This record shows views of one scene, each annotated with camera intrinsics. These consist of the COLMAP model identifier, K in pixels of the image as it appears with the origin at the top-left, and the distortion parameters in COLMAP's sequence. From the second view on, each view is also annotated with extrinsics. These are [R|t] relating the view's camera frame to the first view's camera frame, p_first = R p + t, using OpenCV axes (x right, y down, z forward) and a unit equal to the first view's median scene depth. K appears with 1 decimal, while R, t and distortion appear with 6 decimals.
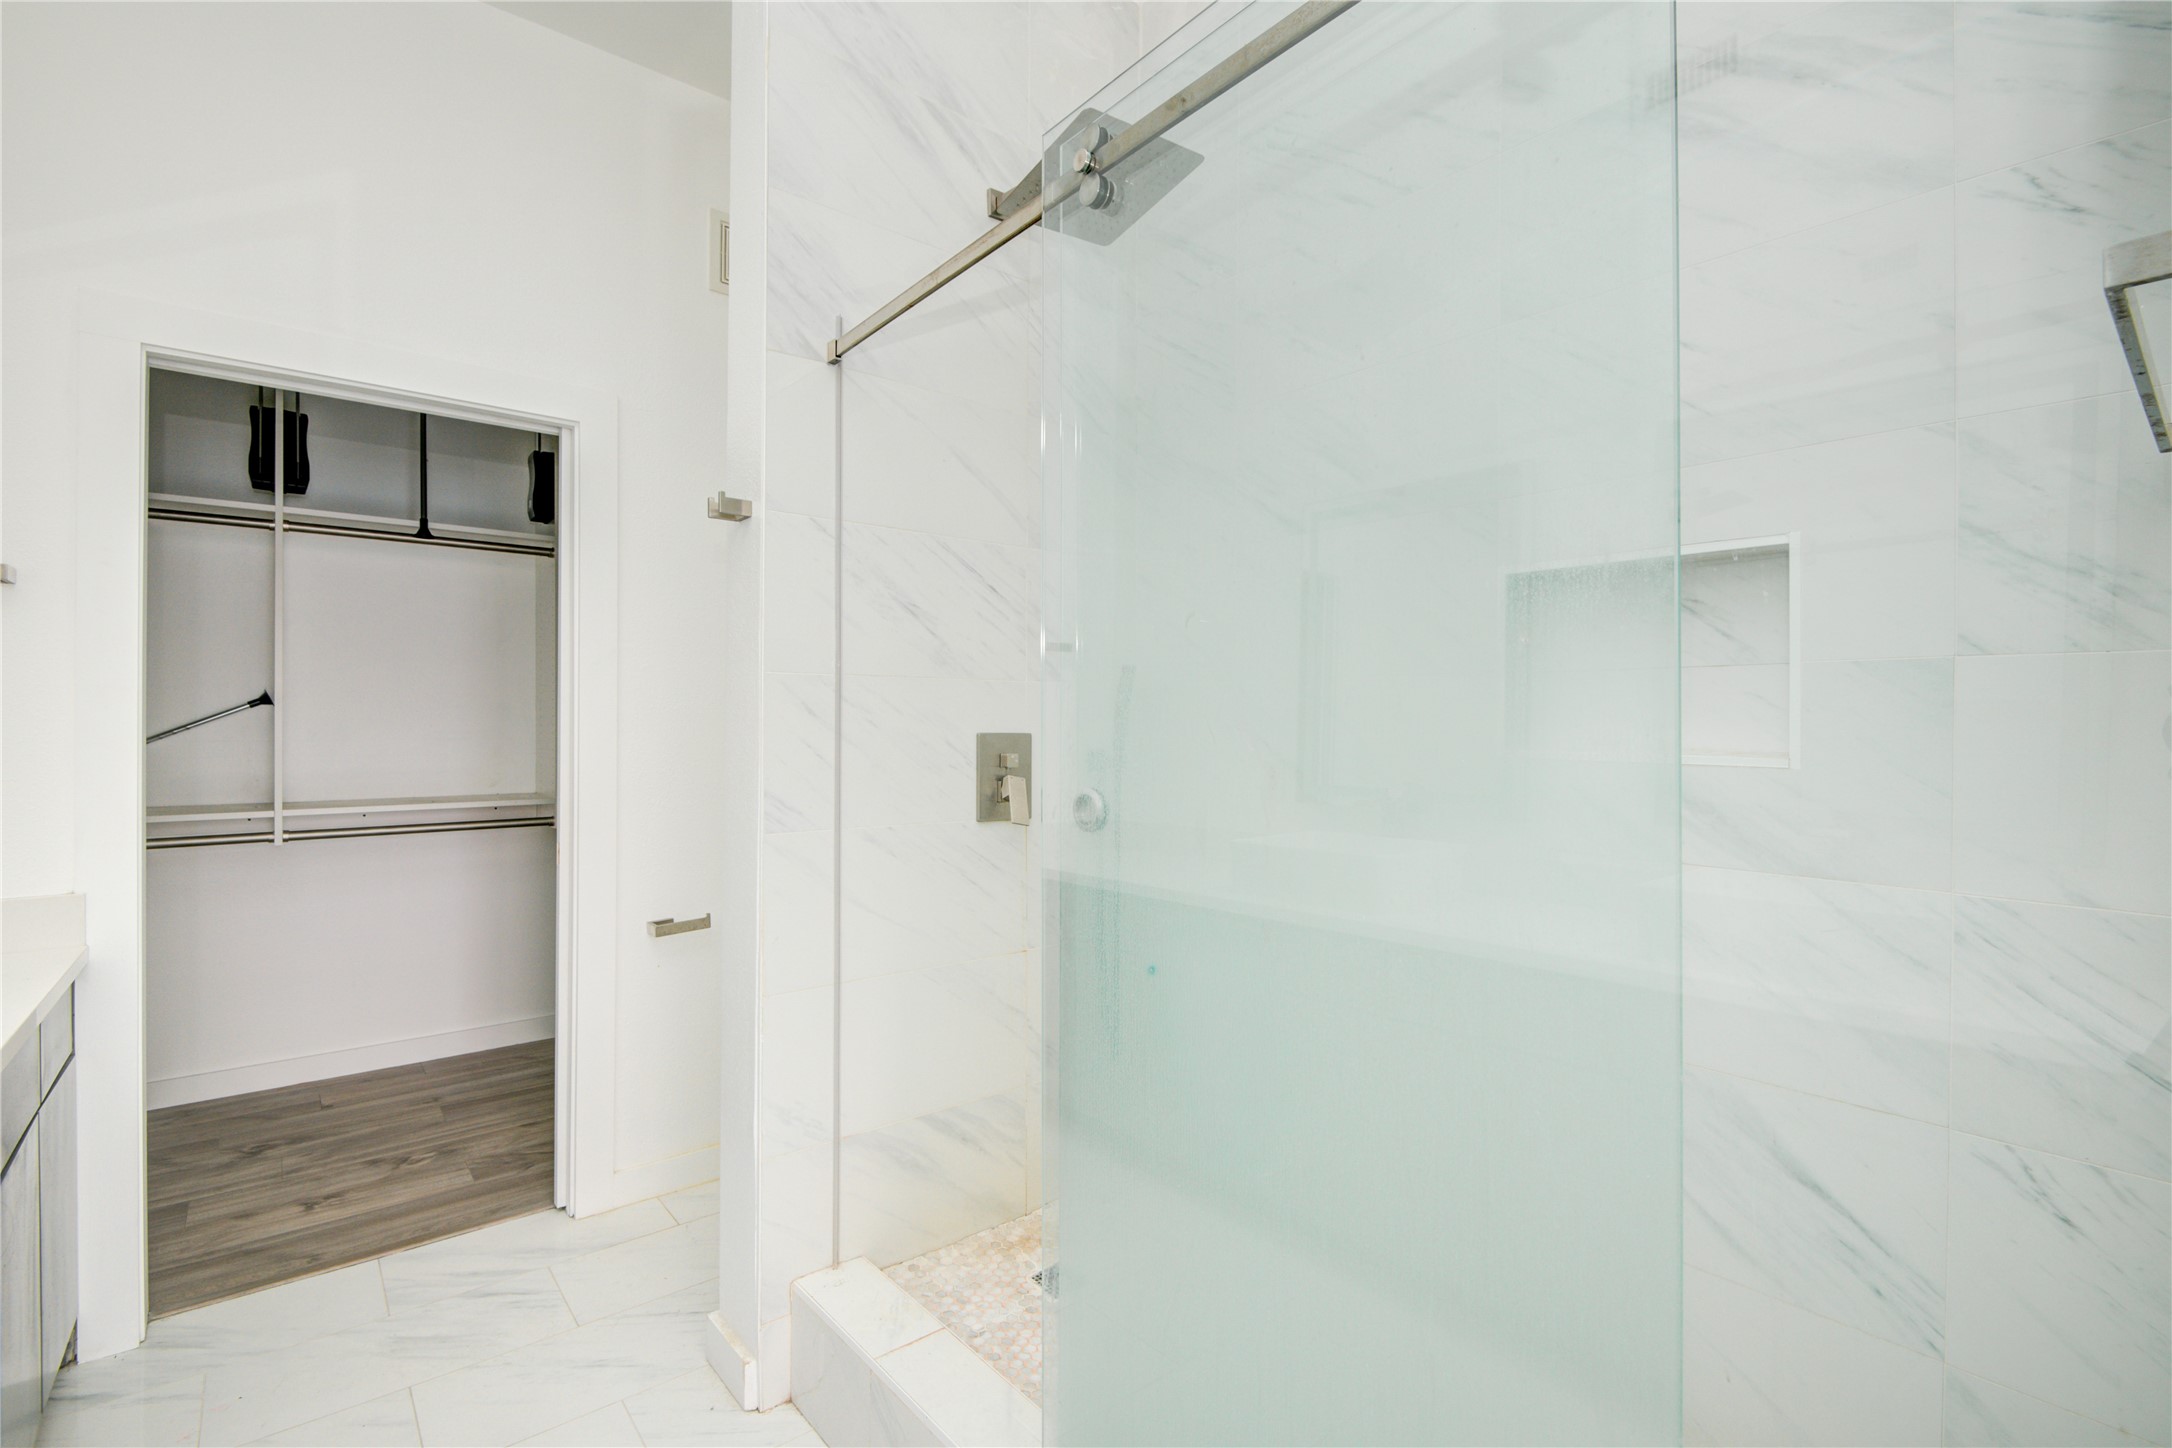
lens RADIAL K [[992.5, 0, 1077.6], [0, 992.5, 729.3], [0, 0, 1]] dist [0.005099, -0.005428]
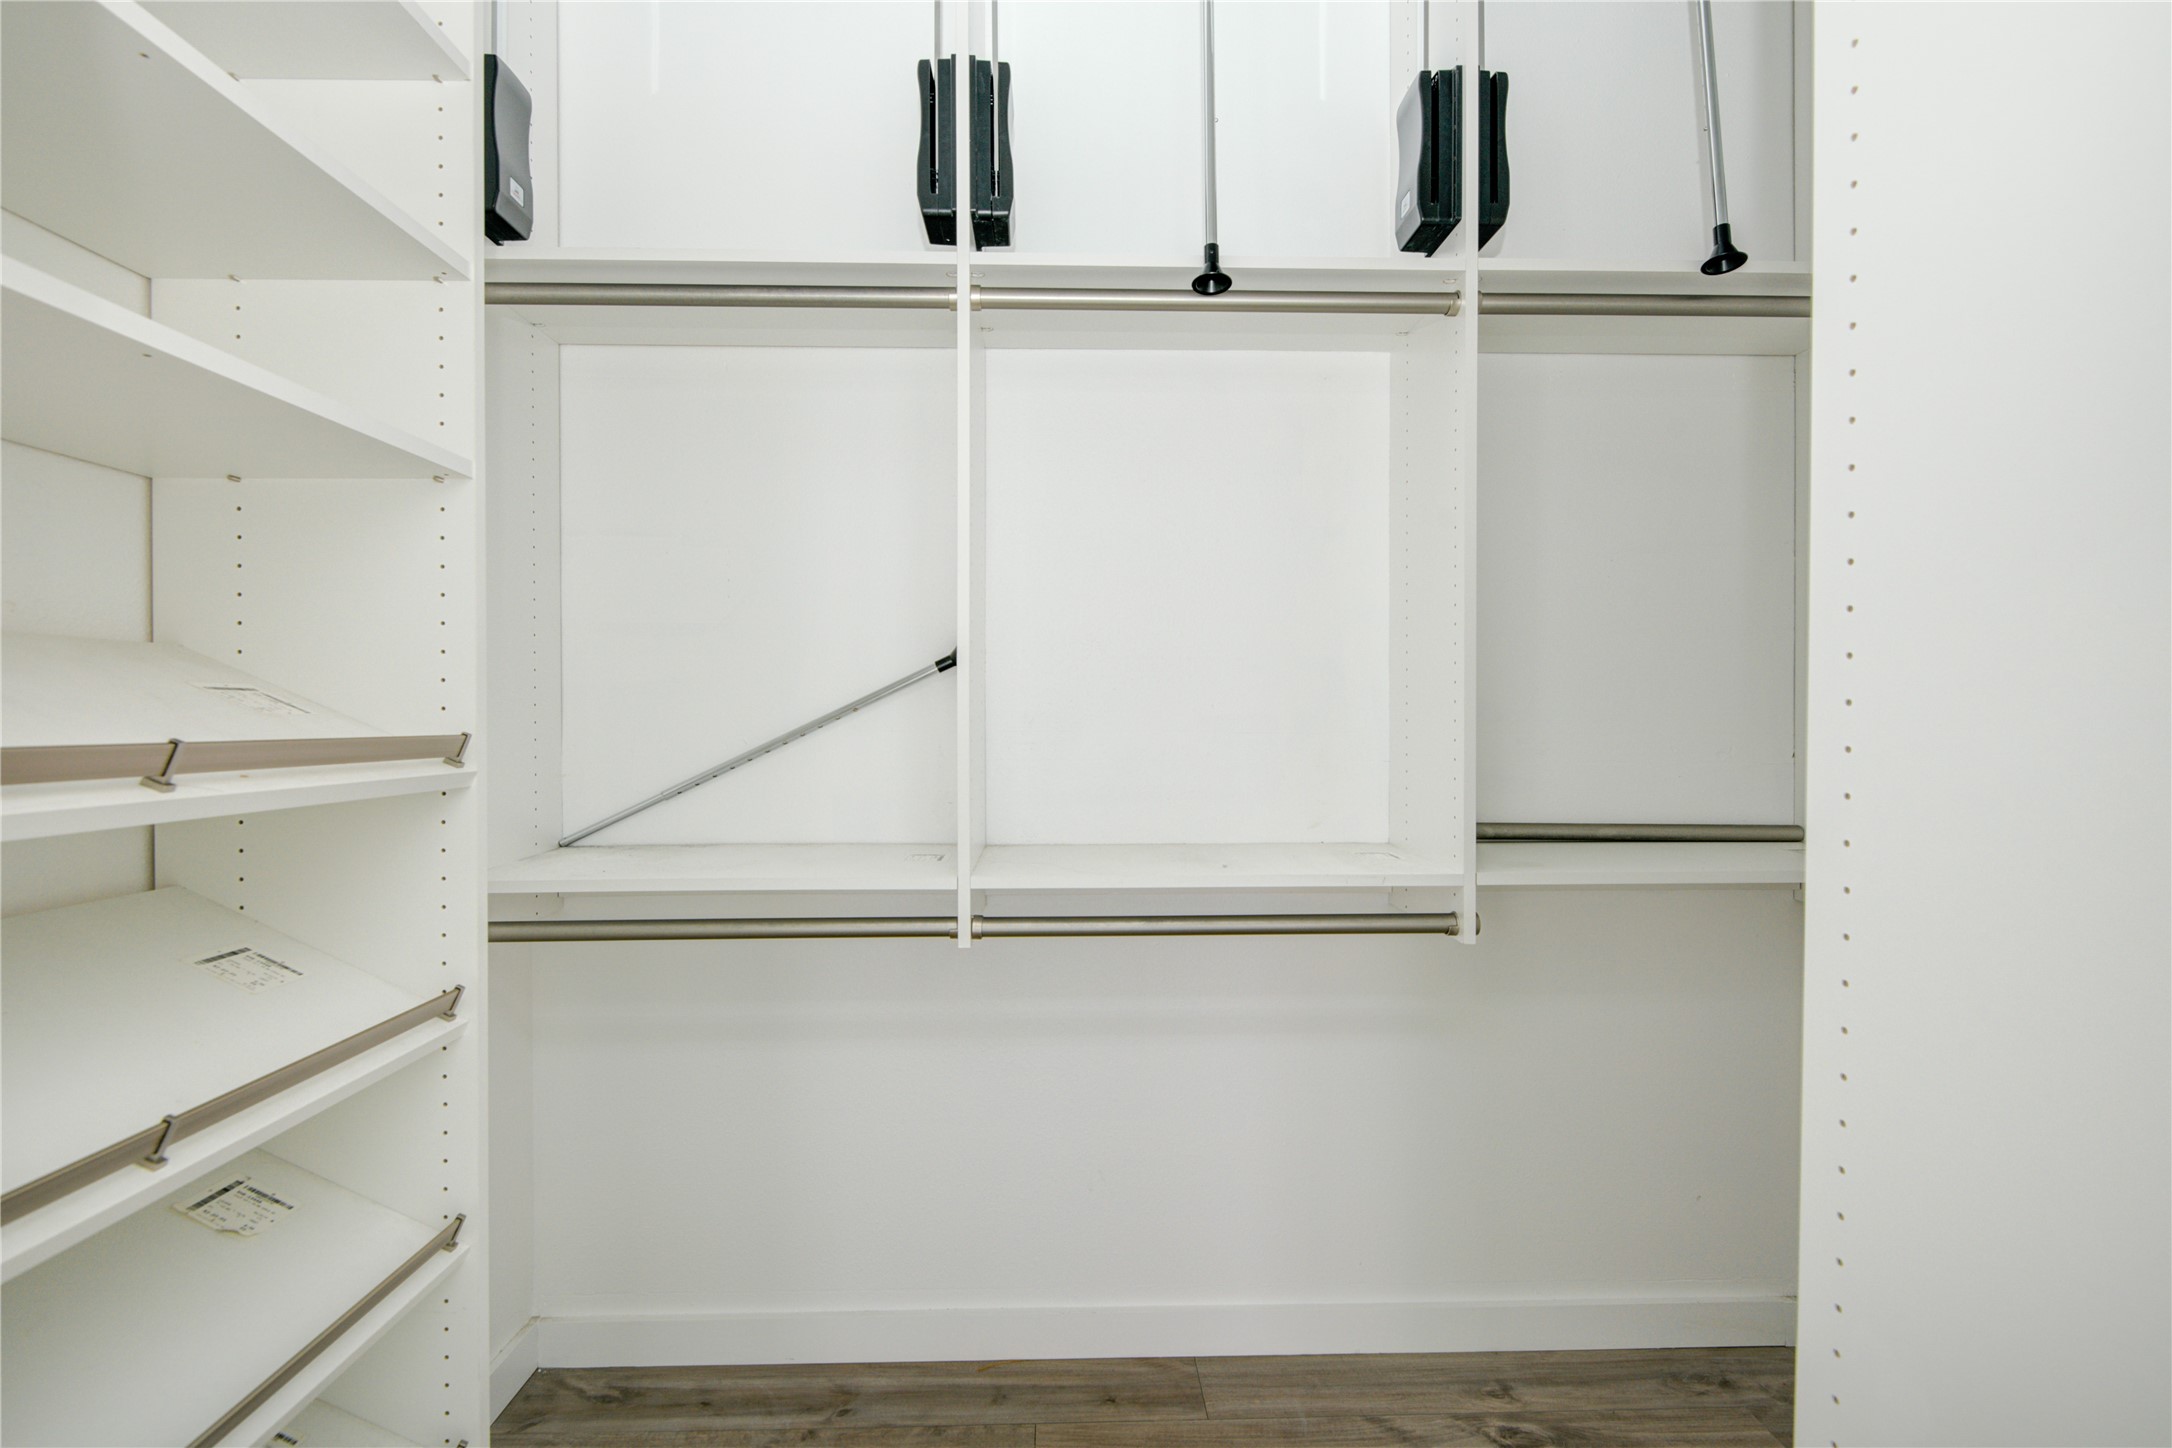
lens RADIAL K [[992.5, 0, 1093.9], [0, 992.5, 731.0], [0, 0, 1]] dist [0.005099, -0.005428]
pose [[0.800657, -0.000055, -0.599123, -0.529715], [-0.006133, 0.999947, -0.008288, 0.013613], [0.599092, 0.010310, 0.800614, 0.748504]]
